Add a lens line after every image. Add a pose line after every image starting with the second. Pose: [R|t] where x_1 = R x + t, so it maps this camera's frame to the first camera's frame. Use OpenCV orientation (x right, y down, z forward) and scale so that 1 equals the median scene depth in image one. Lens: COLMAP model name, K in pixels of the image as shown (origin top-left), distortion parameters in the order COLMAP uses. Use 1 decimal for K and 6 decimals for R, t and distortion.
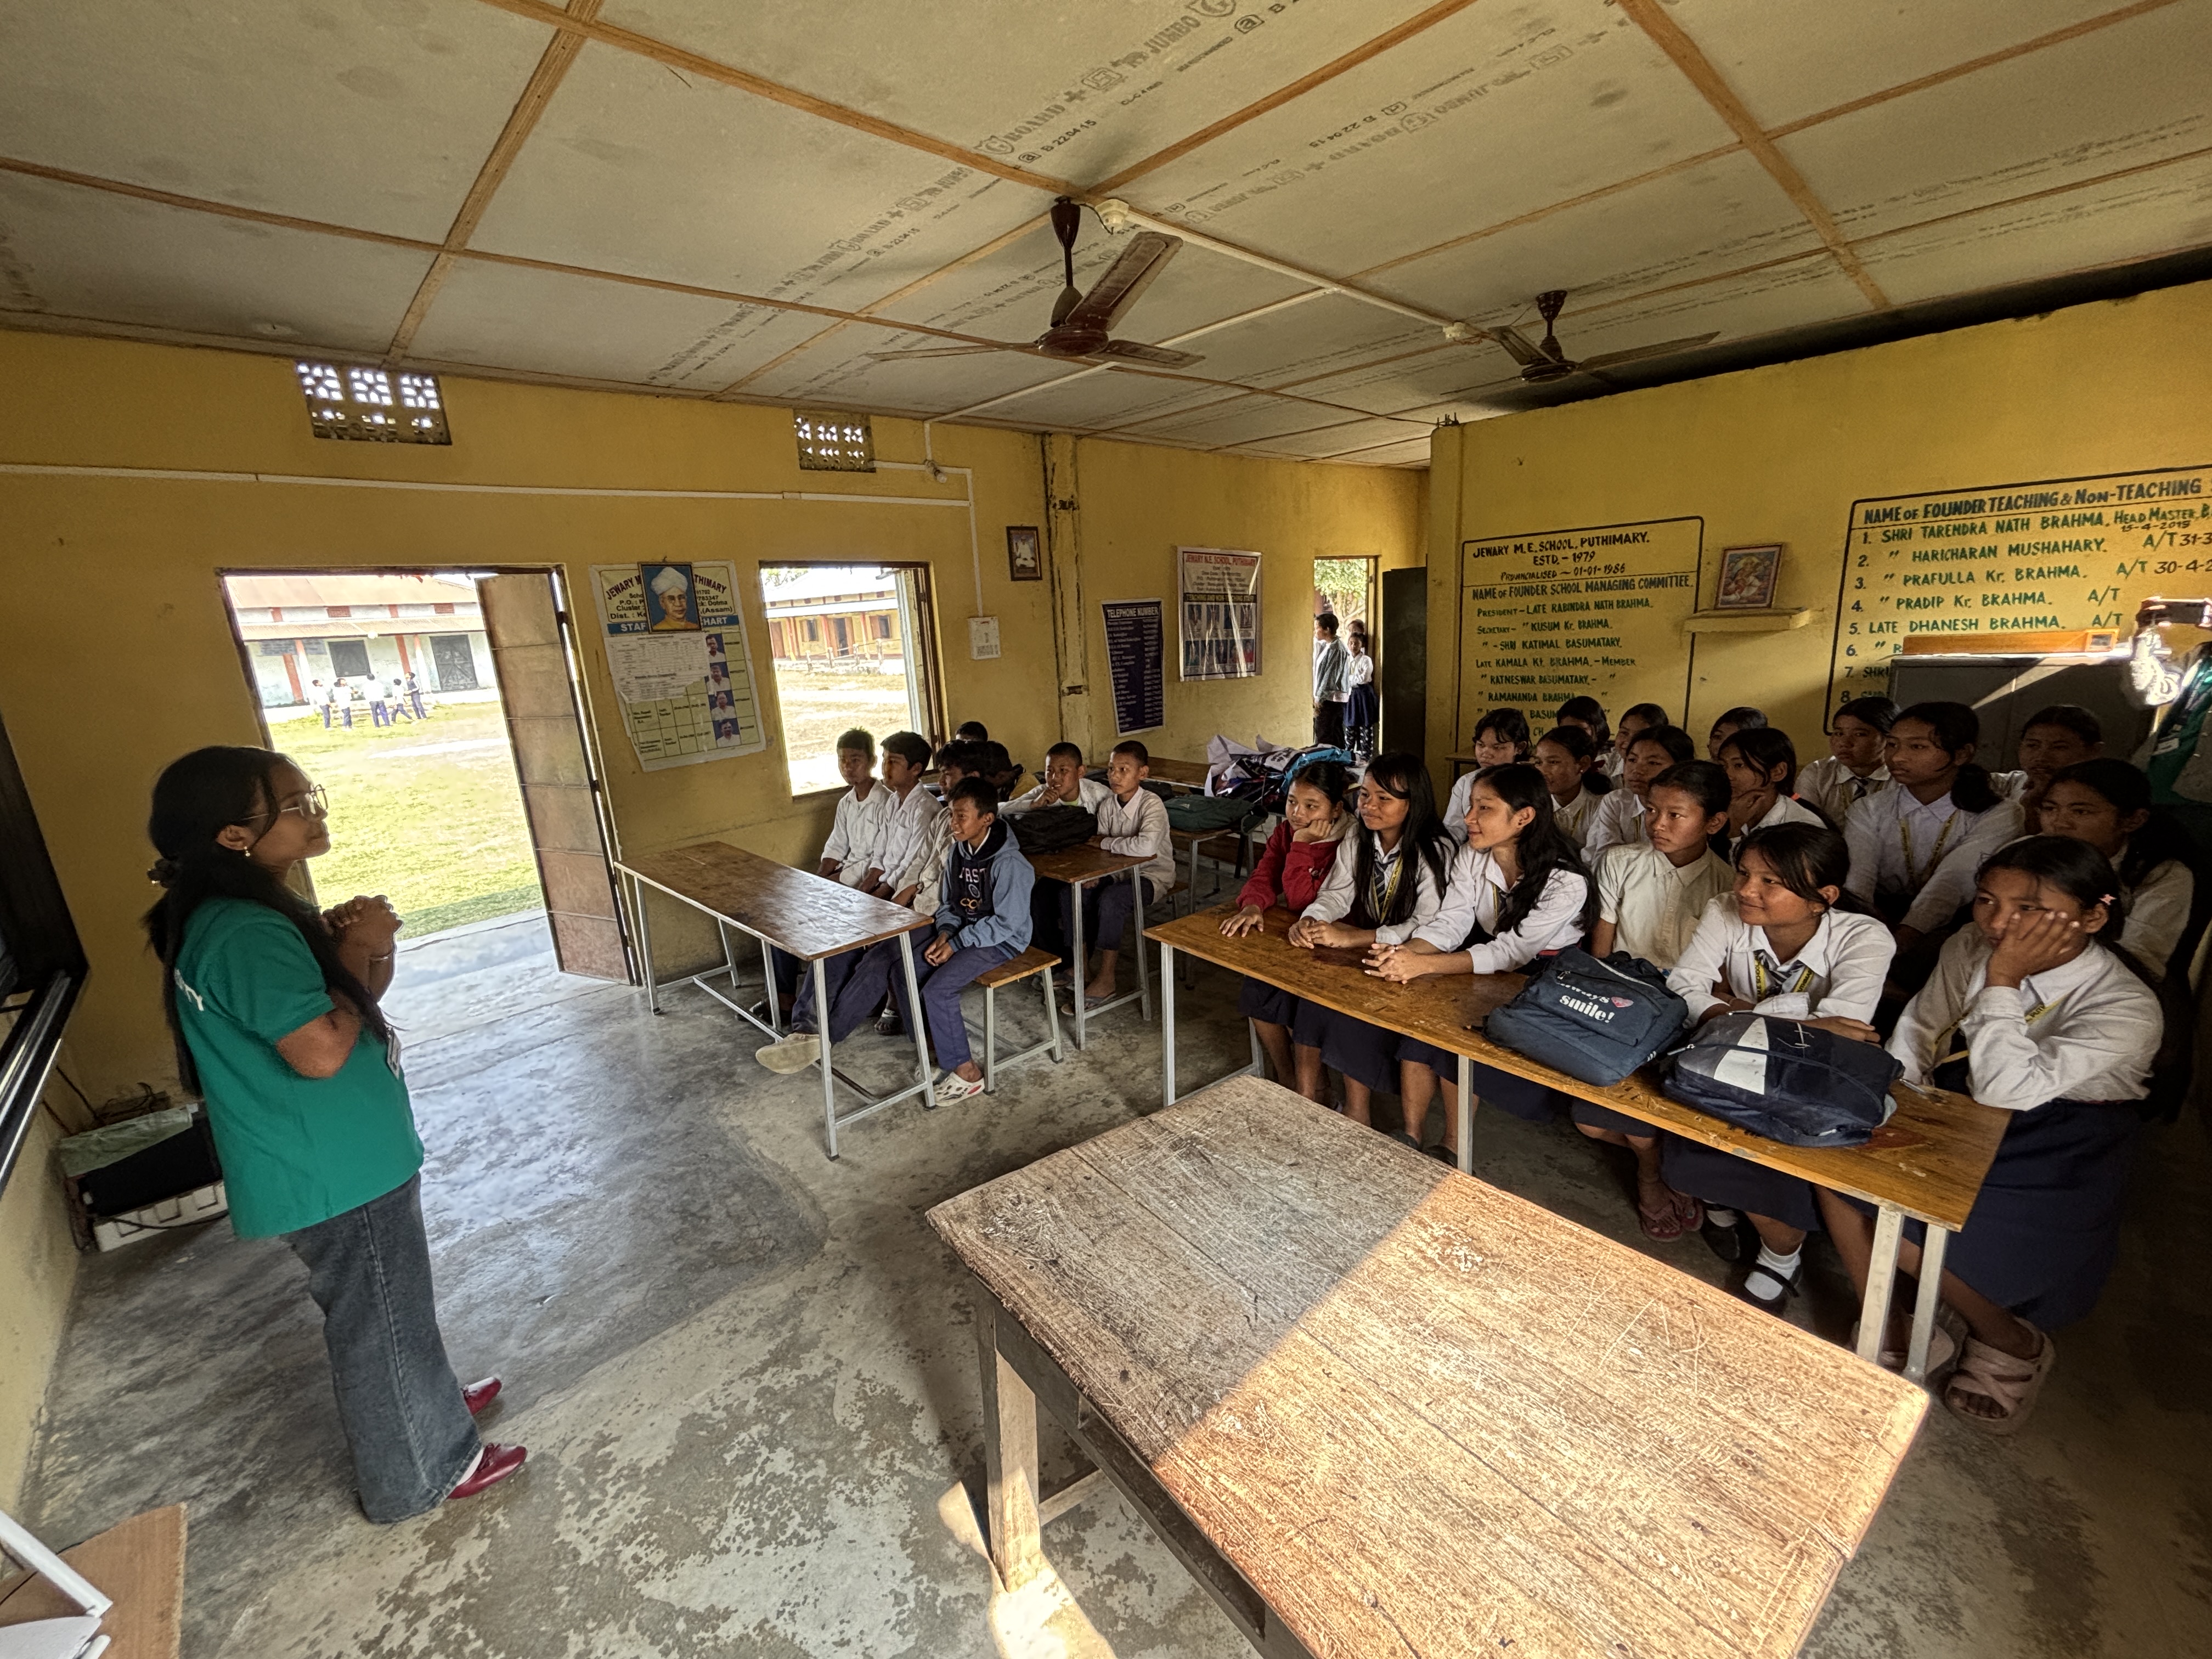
lens RADIAL K [[904.1, 0, 1106.7], [0, 904.1, 832.4], [0, 0, 1]] dist [0.000930, 0.000893]
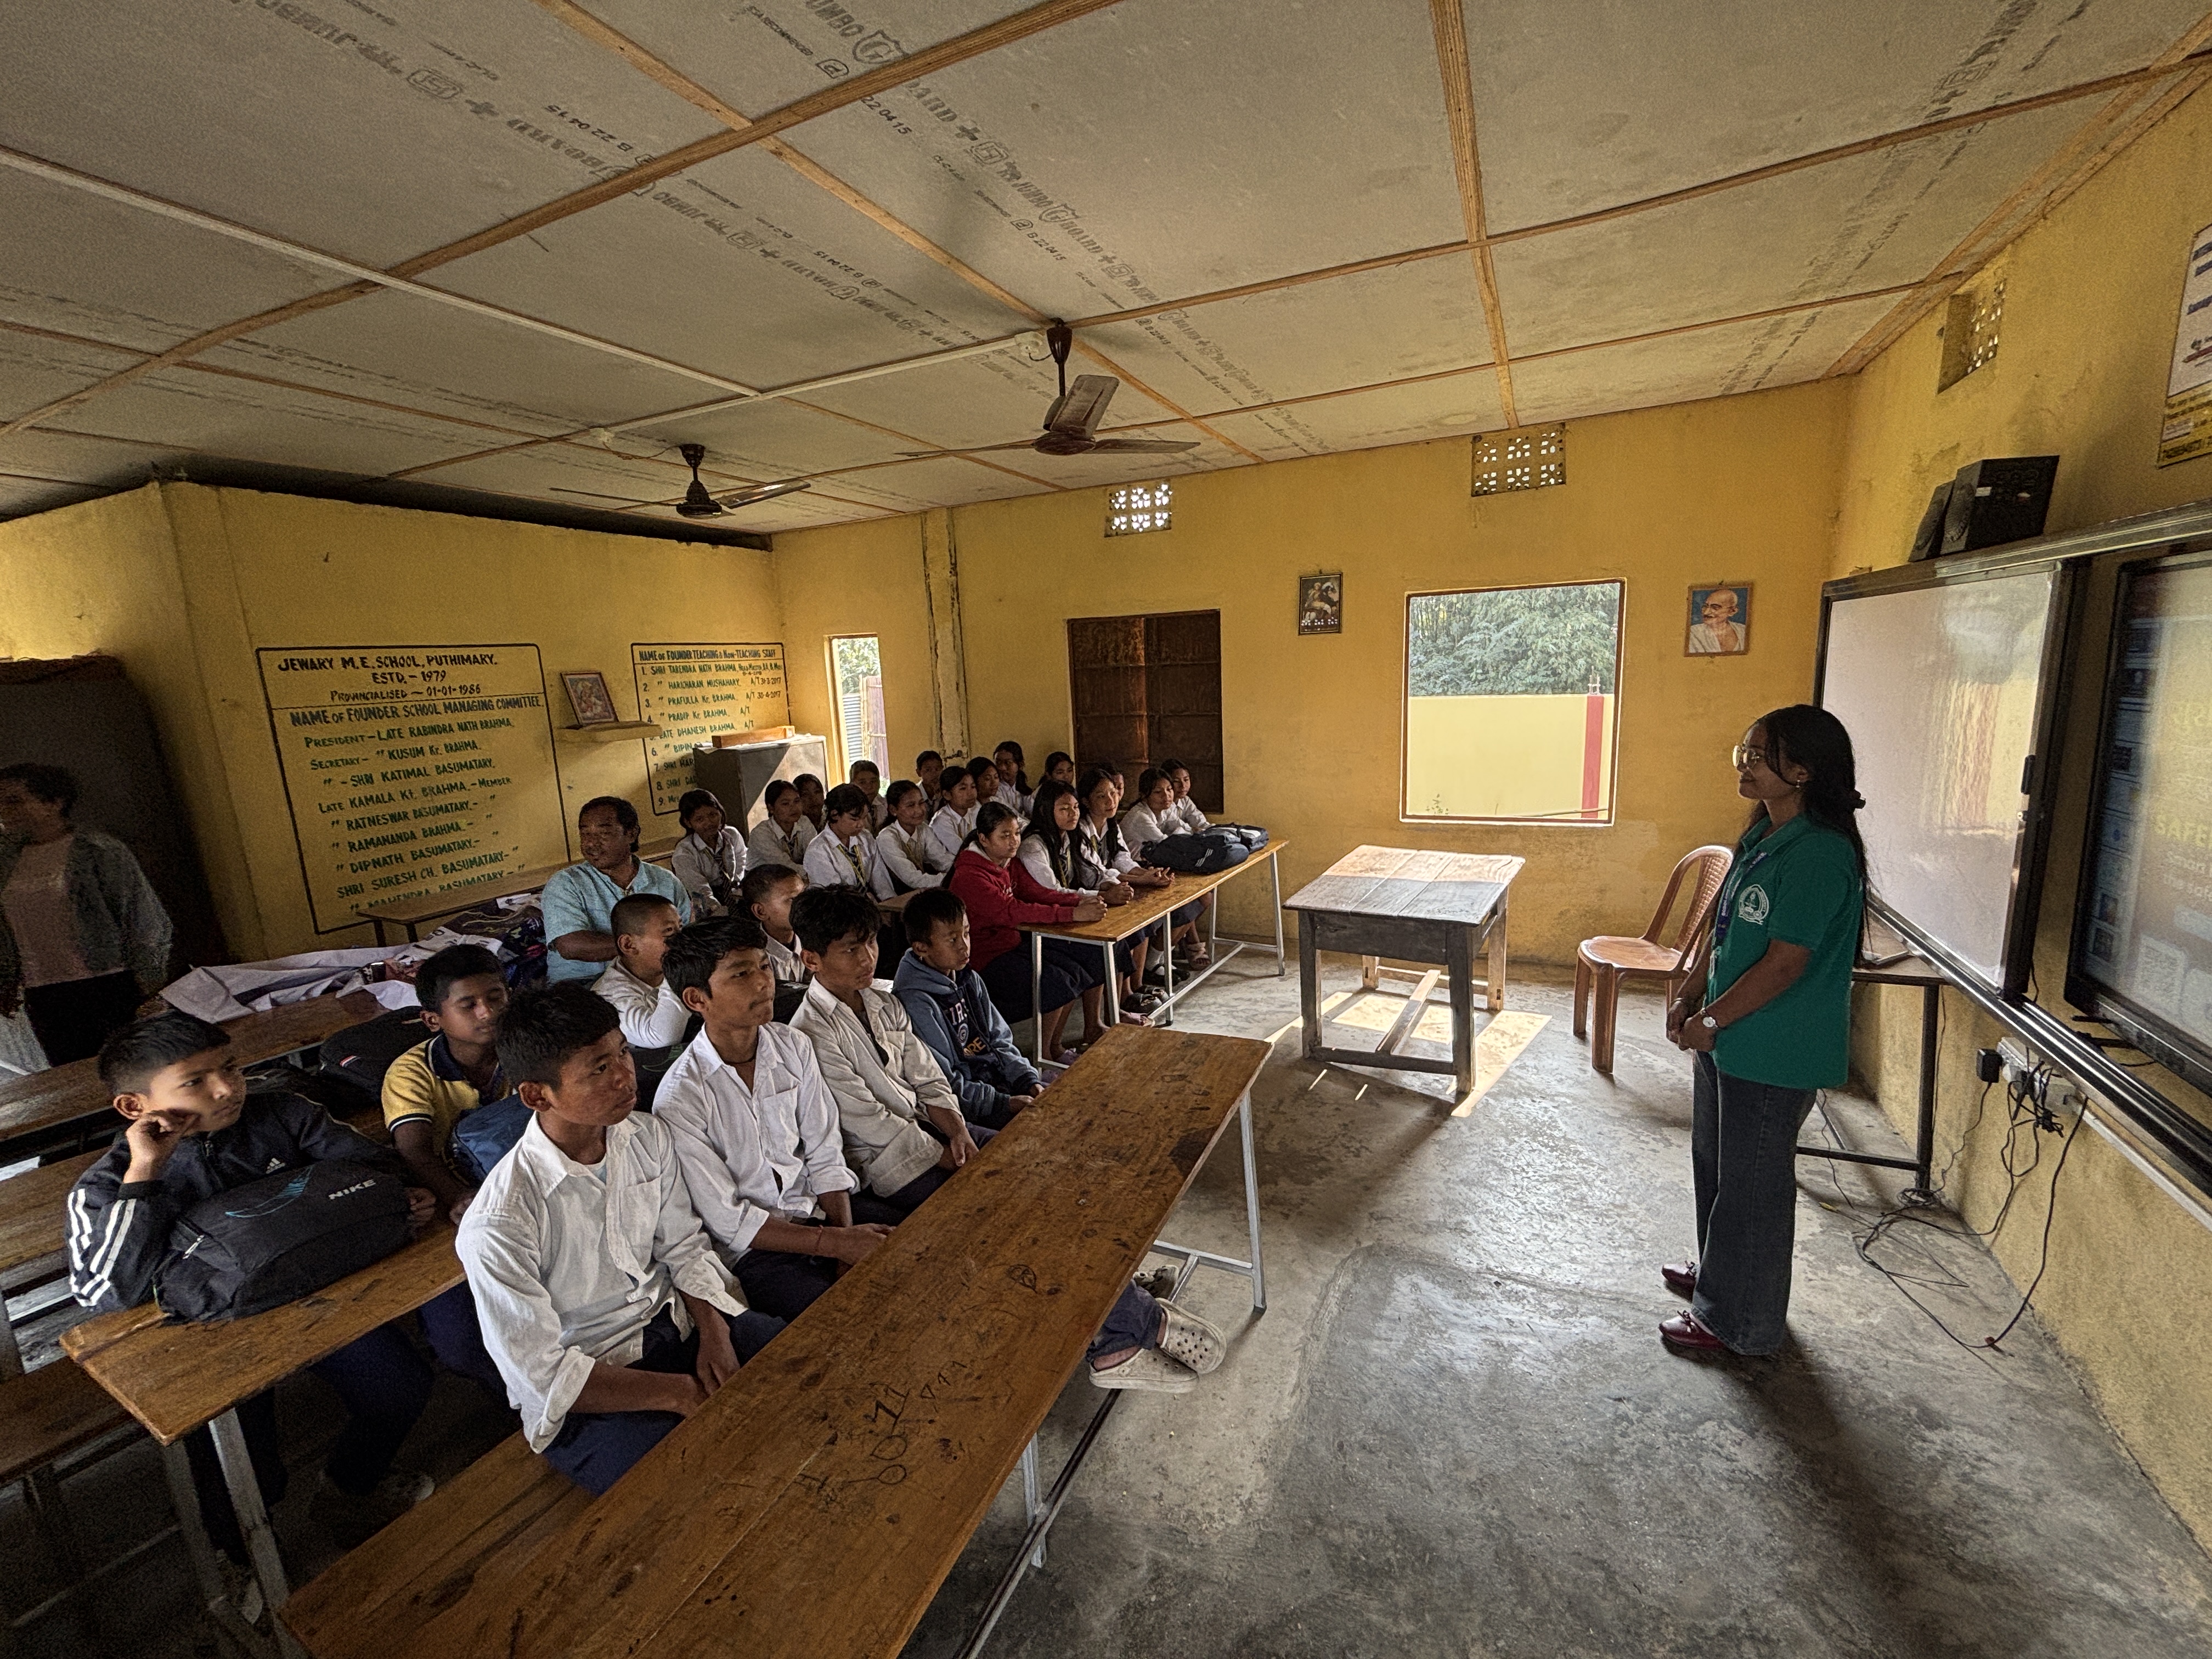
lens RADIAL K [[904.1, 0, 1095.3], [0, 904.1, 833.3], [0, 0, 1]] dist [0.000930, 0.000893]
pose [[-0.343366, -0.102057, 0.933640, -0.633750], [0.291374, 0.933455, 0.209196, -0.168391], [-0.892861, 0.343869, -0.290780, 0.798683]]
